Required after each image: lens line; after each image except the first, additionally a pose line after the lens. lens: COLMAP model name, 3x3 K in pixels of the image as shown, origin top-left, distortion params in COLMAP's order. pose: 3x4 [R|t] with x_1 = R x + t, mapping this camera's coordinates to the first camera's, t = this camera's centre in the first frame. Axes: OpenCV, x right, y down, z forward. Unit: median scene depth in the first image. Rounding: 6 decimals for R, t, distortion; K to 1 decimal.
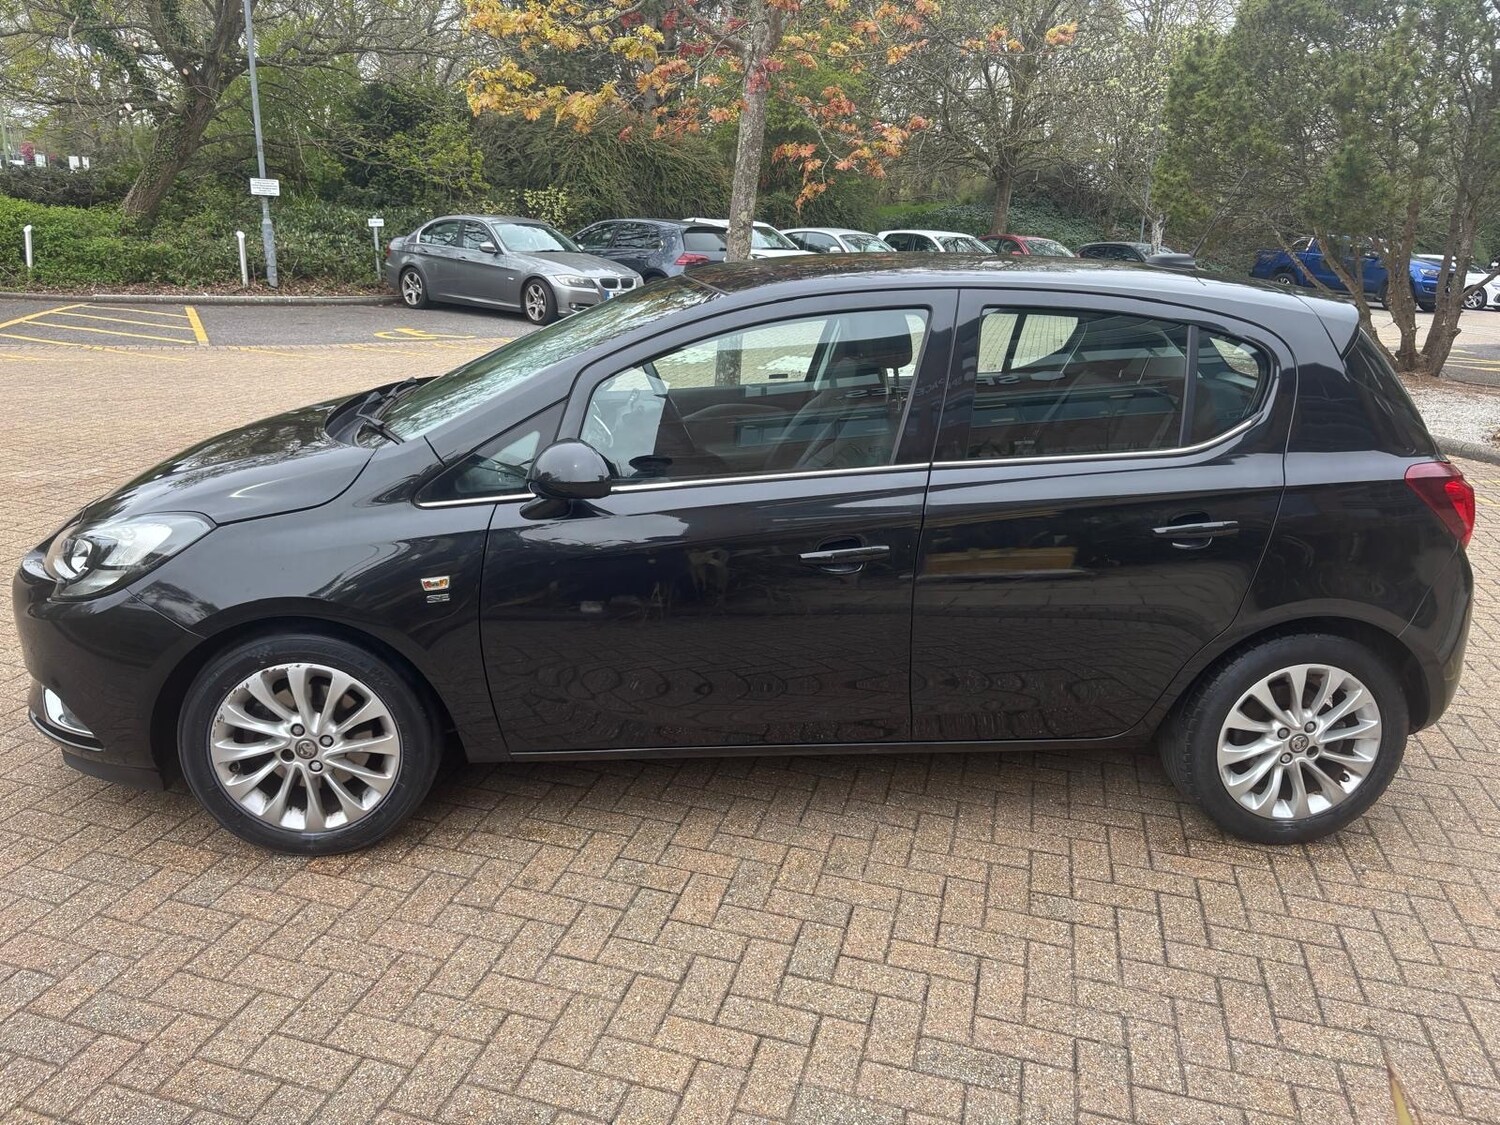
lens RADIAL K [[1130.3, 0, 748.0], [0, 1130.3, 568.8], [0, 0, 1]] dist [0.038894, -0.038855]
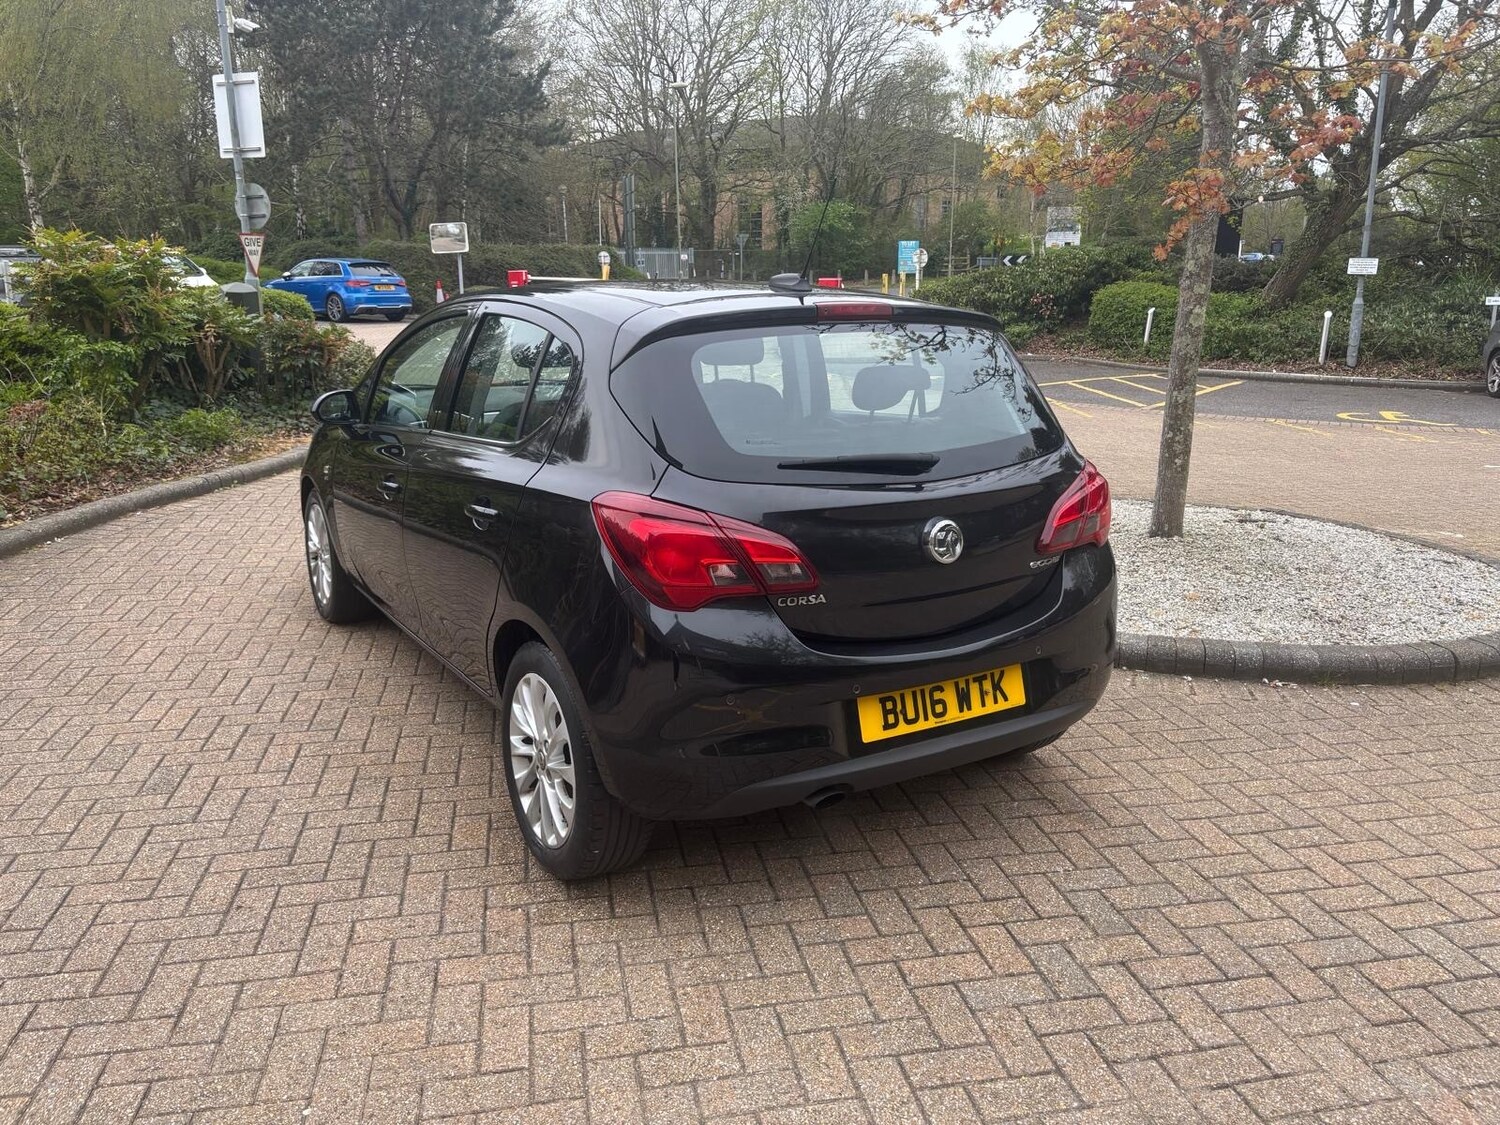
lens RADIAL K [[1149.5, 0, 731.1], [0, 1149.5, 558.4], [0, 0, 1]] dist [0.040860, -0.051075]
pose [[0.434157, 0.181054, -0.882455, 0.372701], [-0.259340, 0.963243, 0.070037, -0.033441], [0.862700, 0.198449, 0.465153, 0.173488]]
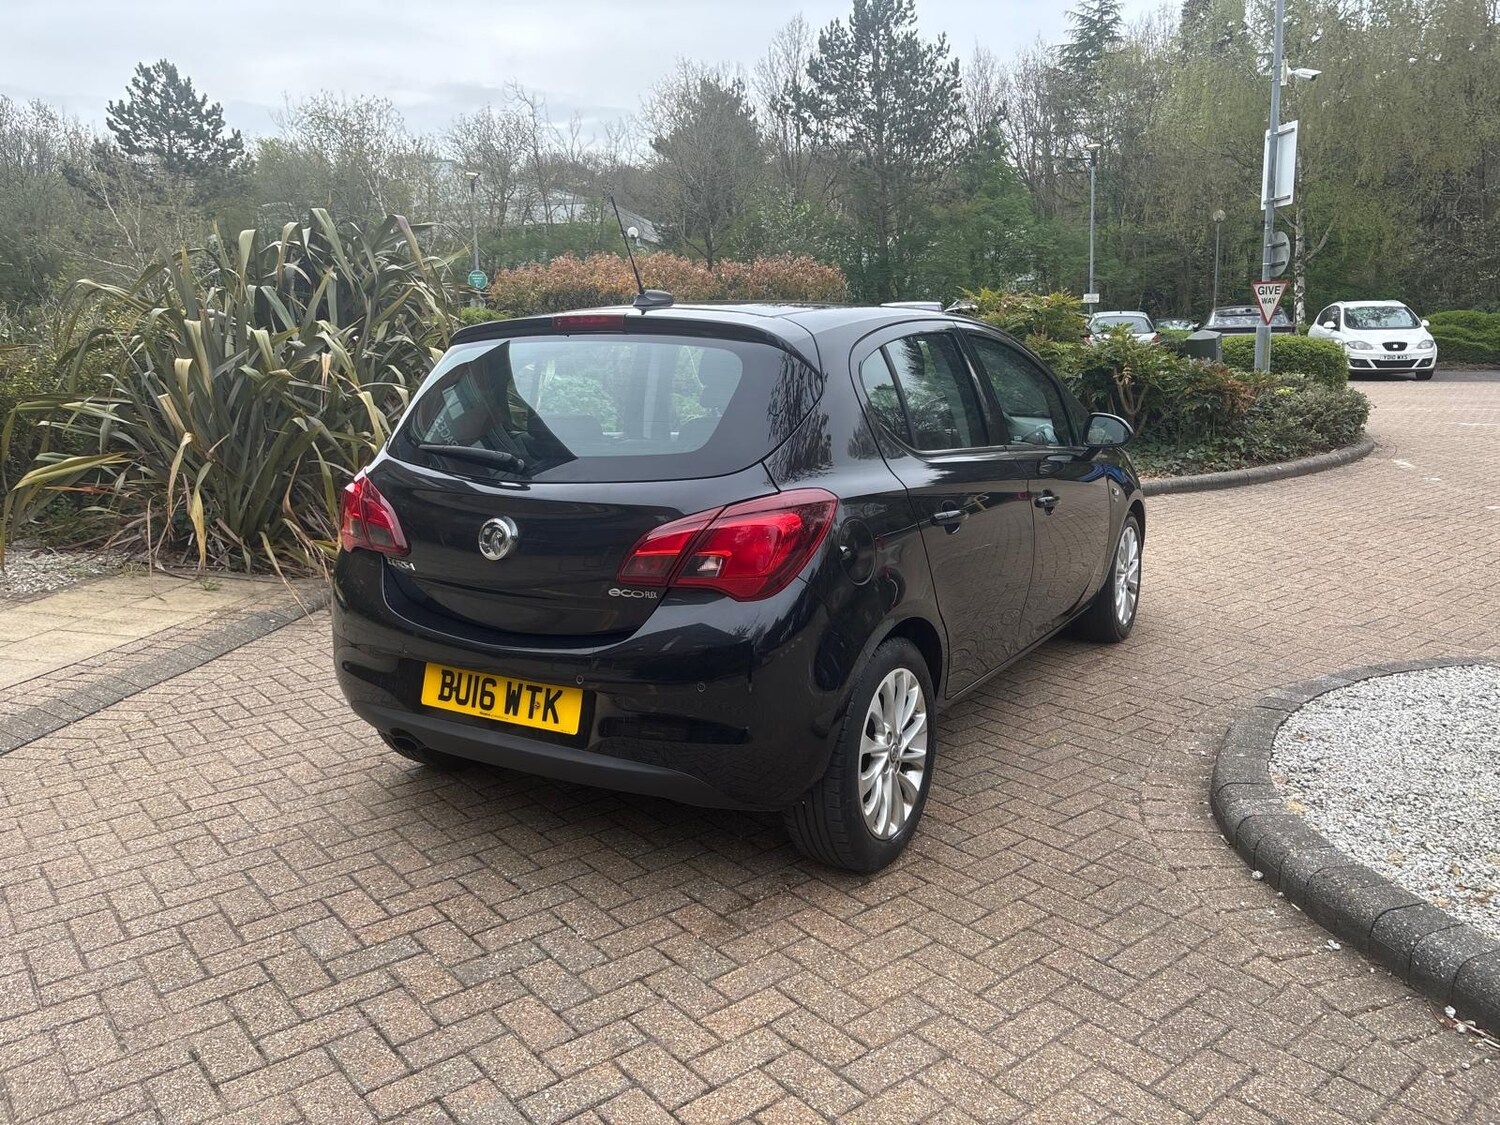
lens RADIAL K [[1131.1, 0, 750.0], [0, 1131.1, 562.5], [0, 0, 1]] dist [0.039121, -0.044668]
pose [[-0.592921, 0.125239, -0.795462, 0.340493], [-0.249709, 0.910541, 0.329485, -0.123745], [0.765565, 0.393993, -0.508605, 0.500757]]
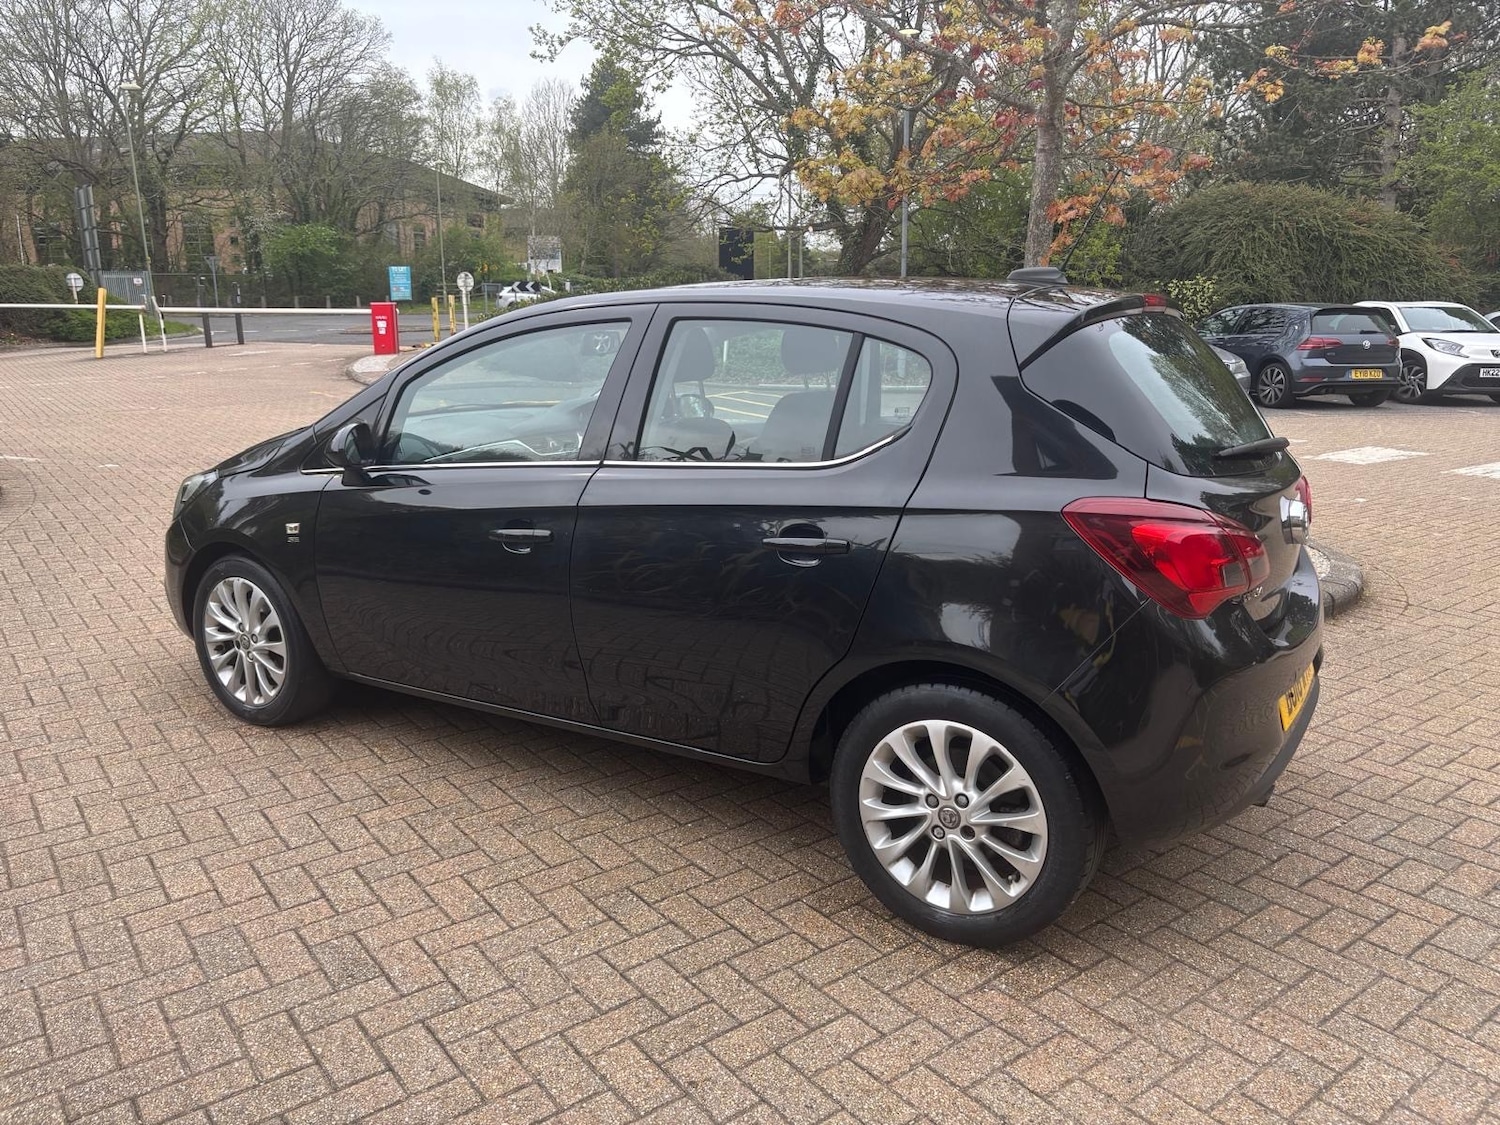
lens RADIAL K [[1140.6, 0, 748.7], [0, 1140.6, 569.7], [0, 0, 1]] dist [0.042687, -0.050737]
pose [[0.793315, 0.100578, -0.600446, 0.229141], [-0.153852, 0.987368, -0.037880, 0.006948], [0.589051, 0.122430, 0.798767, 0.055250]]
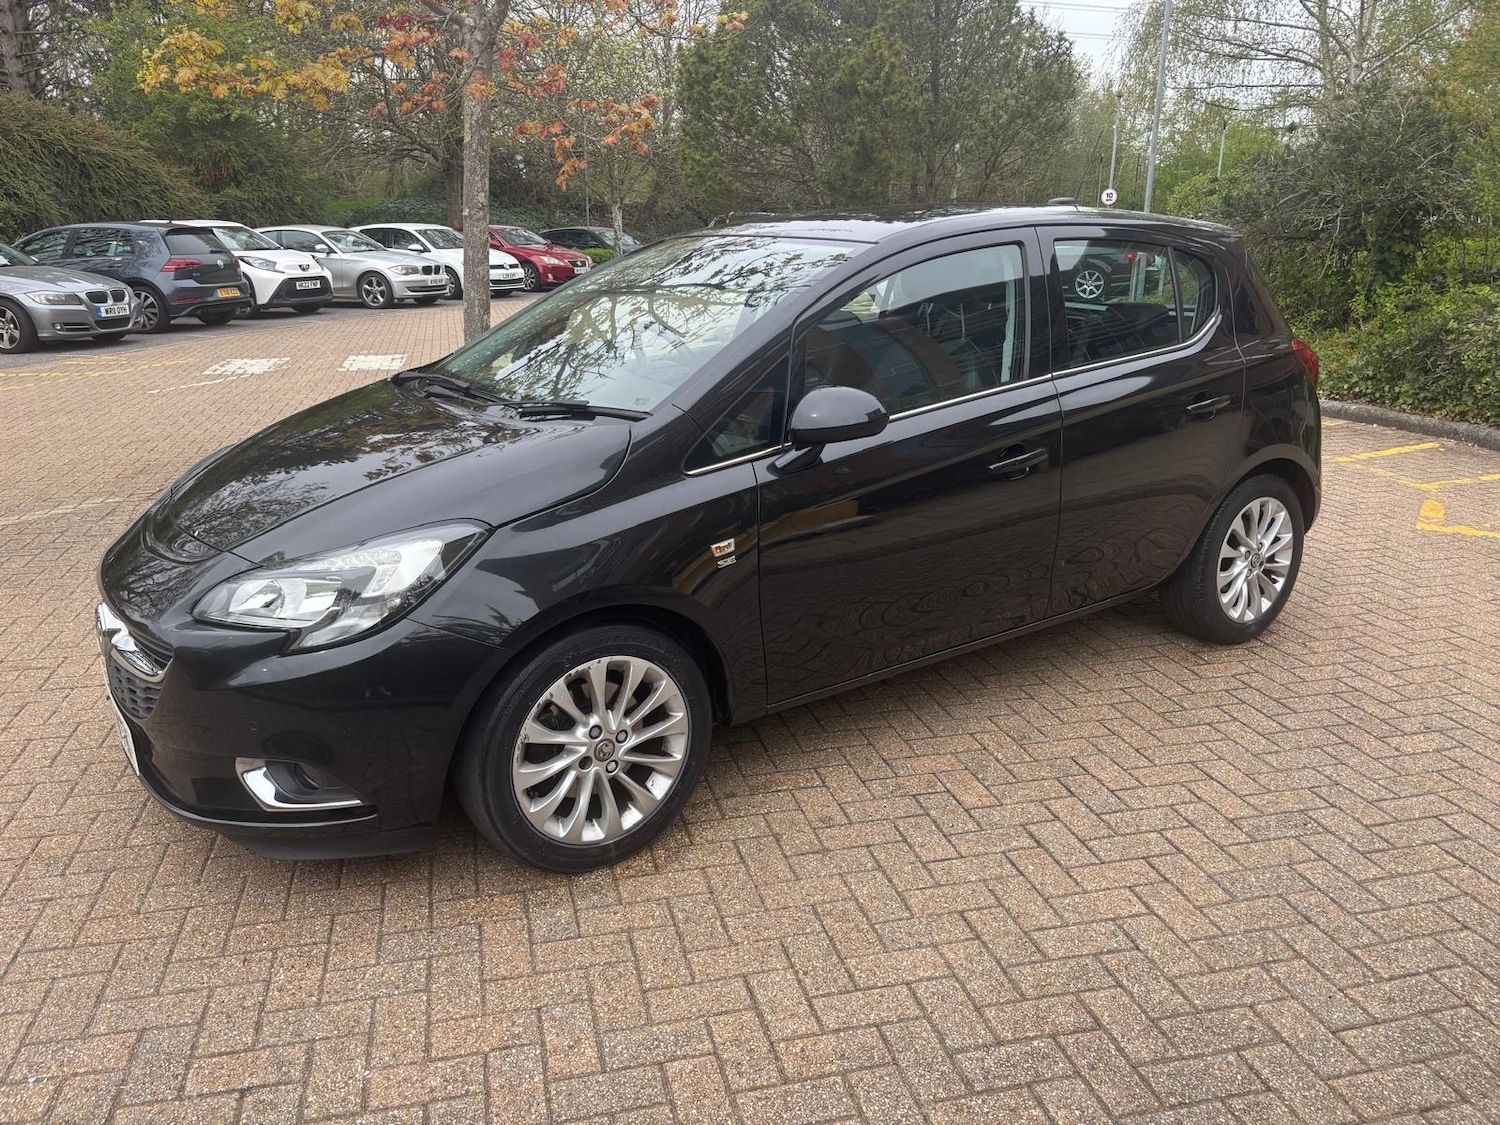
lens RADIAL K [[1131.1, 0, 750.0], [0, 1131.1, 562.5], [0, 0, 1]] dist [0.039121, -0.044668]
pose [[0.870354, -0.186148, 0.455886, -0.165975], [0.186489, 0.981439, 0.044707, -0.003155], [-0.455746, 0.046107, 0.888915, 0.026211]]
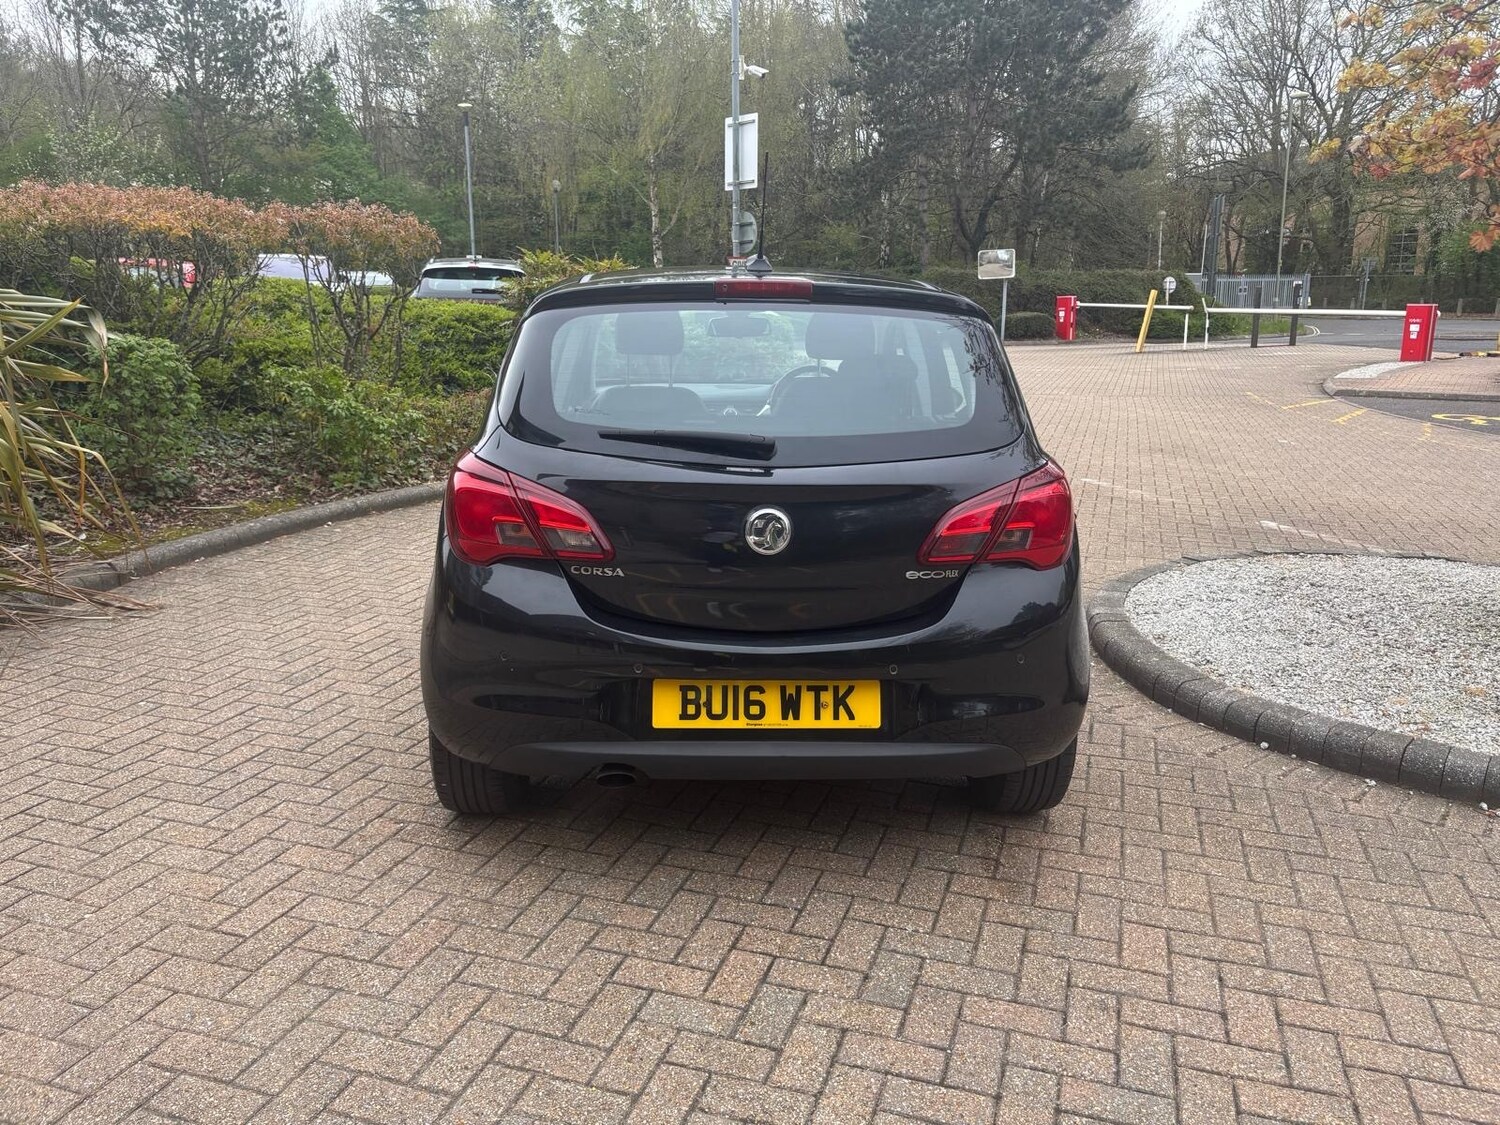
lens RADIAL K [[1145.1, 0, 736.5], [0, 1145.1, 547.2], [0, 0, 1]] dist [0.046163, -0.044290]
pose [[-0.059506, 0.172676, -0.983180, 0.400939], [-0.313705, 0.931790, 0.182637, -0.068701], [0.947654, 0.319297, -0.001278, 0.323057]]
